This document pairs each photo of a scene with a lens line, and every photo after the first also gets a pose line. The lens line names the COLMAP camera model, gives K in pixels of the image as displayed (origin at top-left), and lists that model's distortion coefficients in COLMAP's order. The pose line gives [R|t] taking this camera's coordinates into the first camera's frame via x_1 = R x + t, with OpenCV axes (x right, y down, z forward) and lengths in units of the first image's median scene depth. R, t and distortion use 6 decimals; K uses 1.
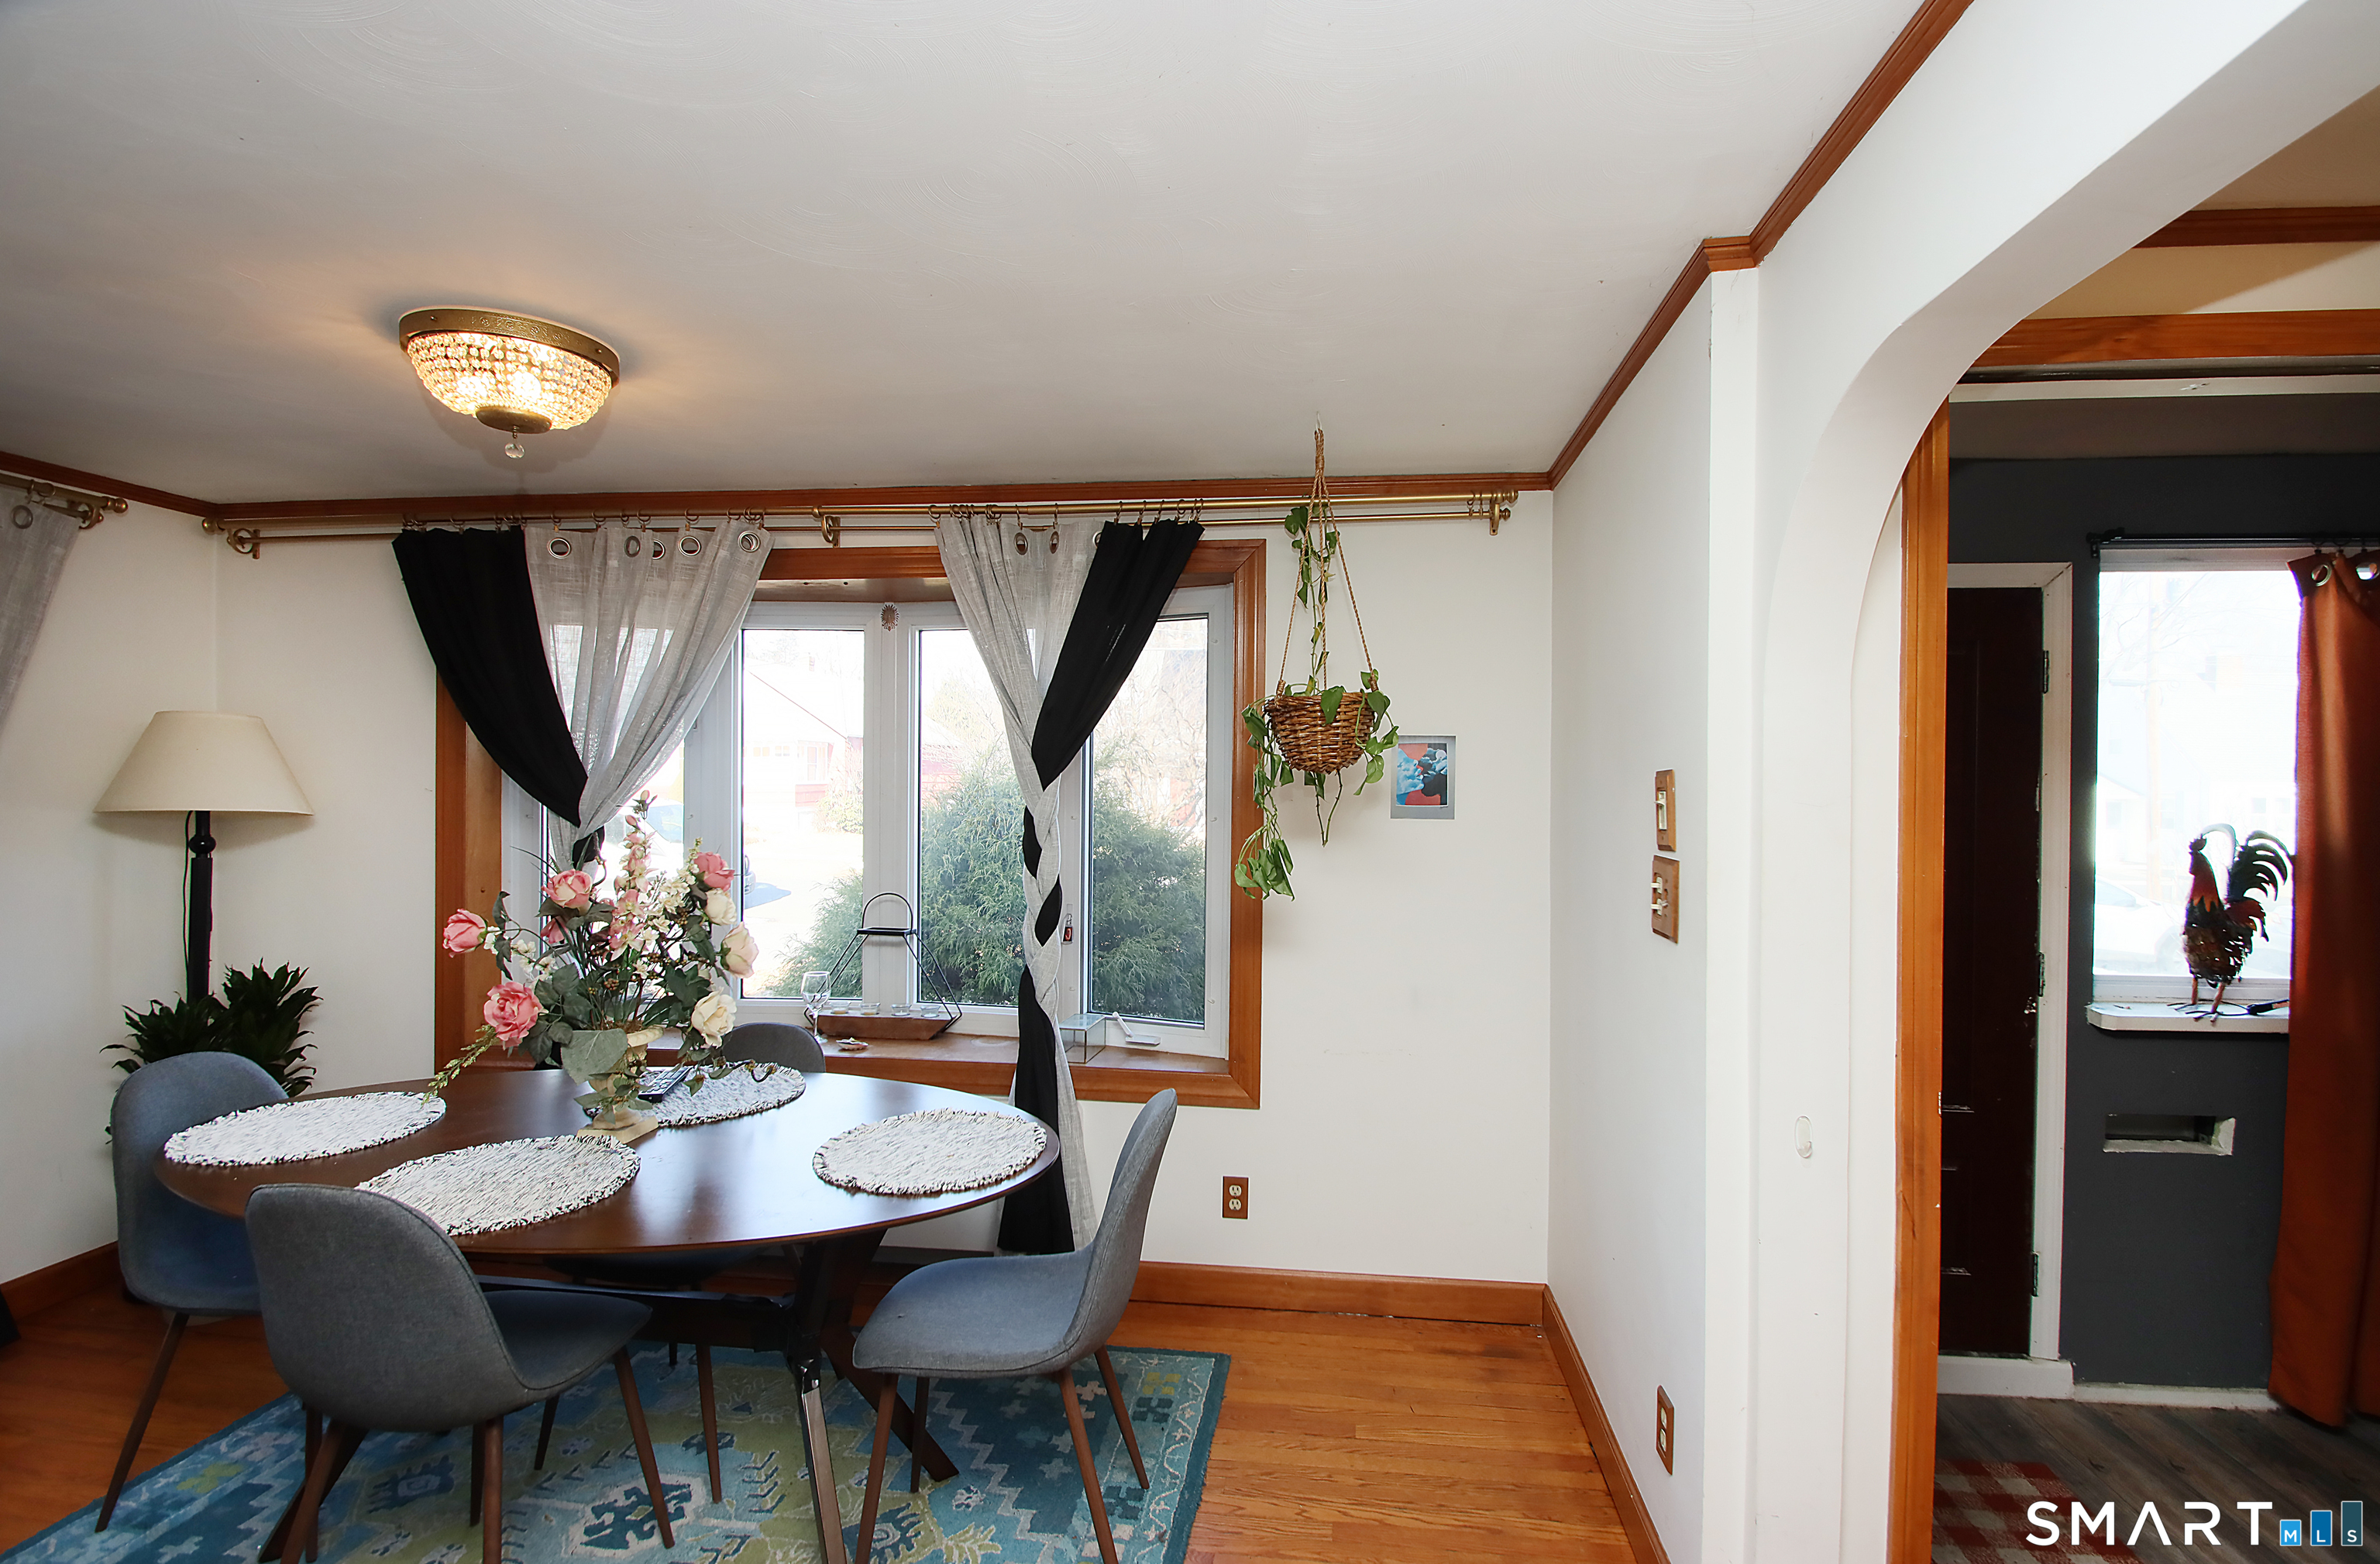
lens RADIAL K [[1075.0, 0, 1208.1], [0, 1075.0, 780.5], [0, 0, 1]] dist [0.002239, -0.005846]
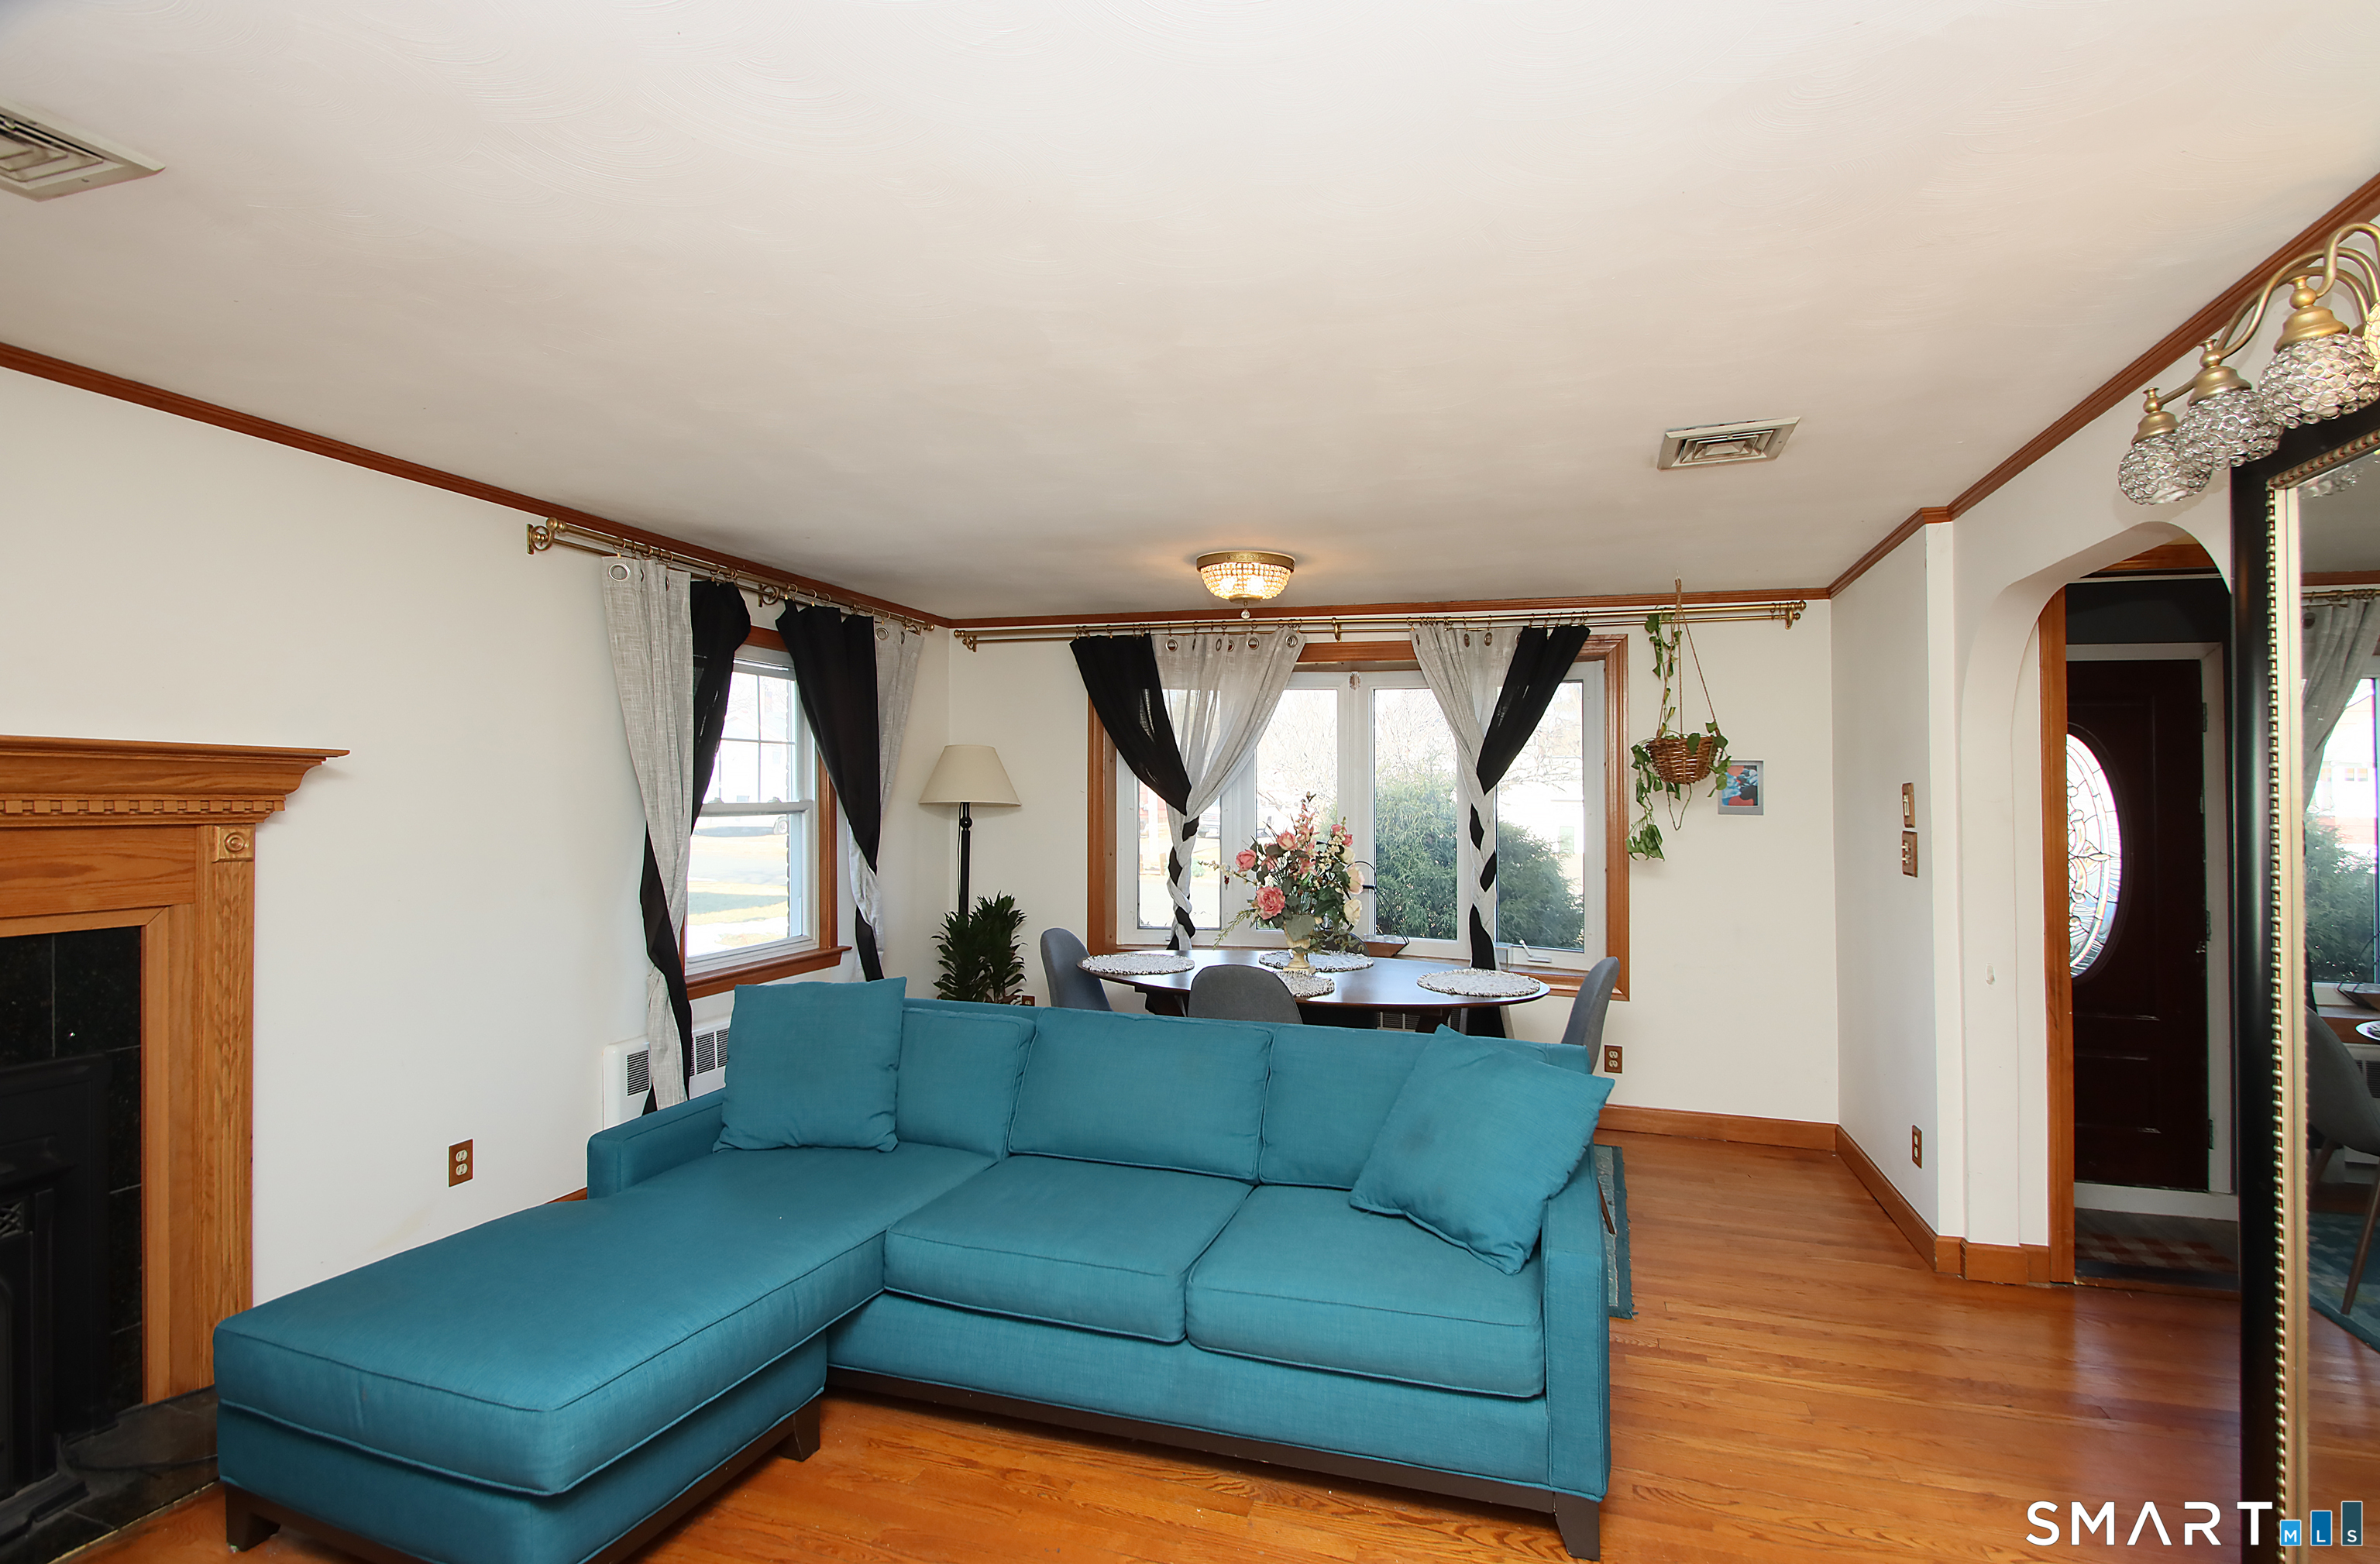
lens RADIAL K [[1075.0, 0, 1211.3], [0, 1075.0, 749.3], [0, 0, 1]] dist [0.002239, -0.005846]
pose [[0.980384, -0.001852, -0.197087, -0.248081], [-0.006548, 0.999098, -0.041962, 0.012863], [0.196986, 0.042430, 0.979488, -0.679742]]
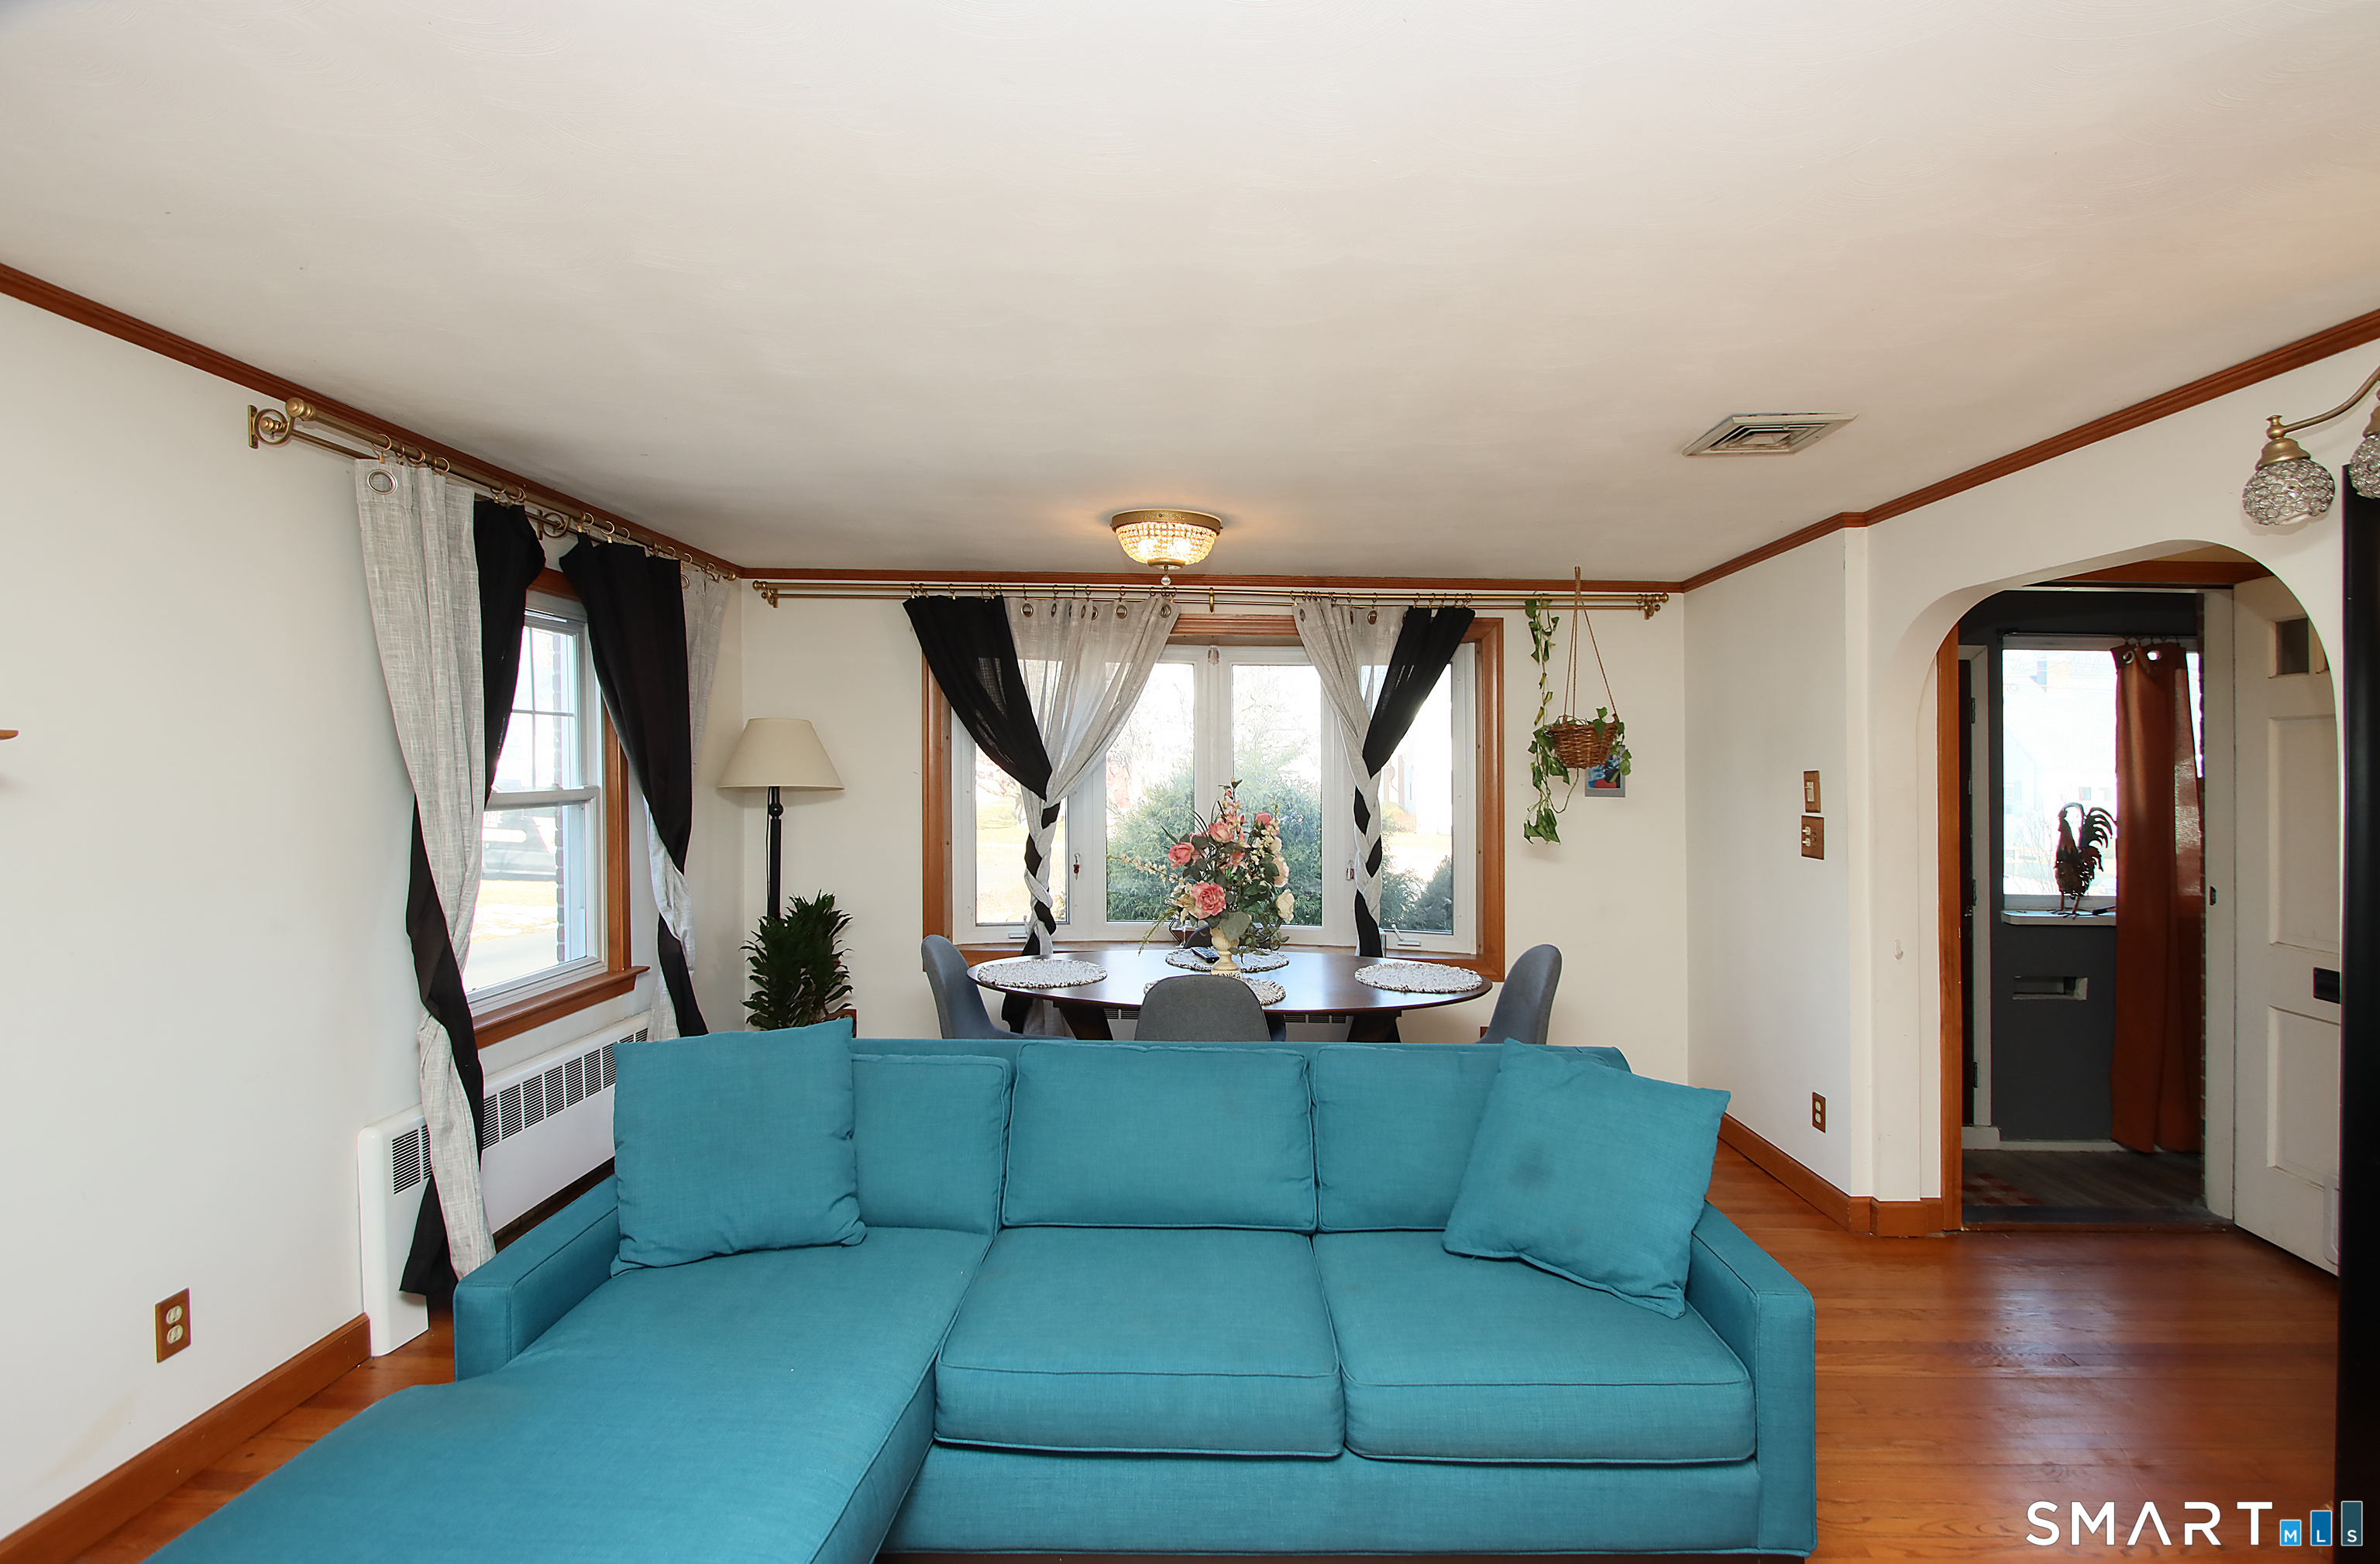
lens RADIAL K [[1075.0, 0, 1168.9], [0, 1075.0, 726.0], [0, 0, 1]] dist [0.002239, -0.005846]
pose [[0.996551, 0.011048, 0.082247, -0.600362], [-0.008241, 0.999374, -0.034399, -0.008912], [-0.082575, 0.033602, 0.996018, -0.552782]]
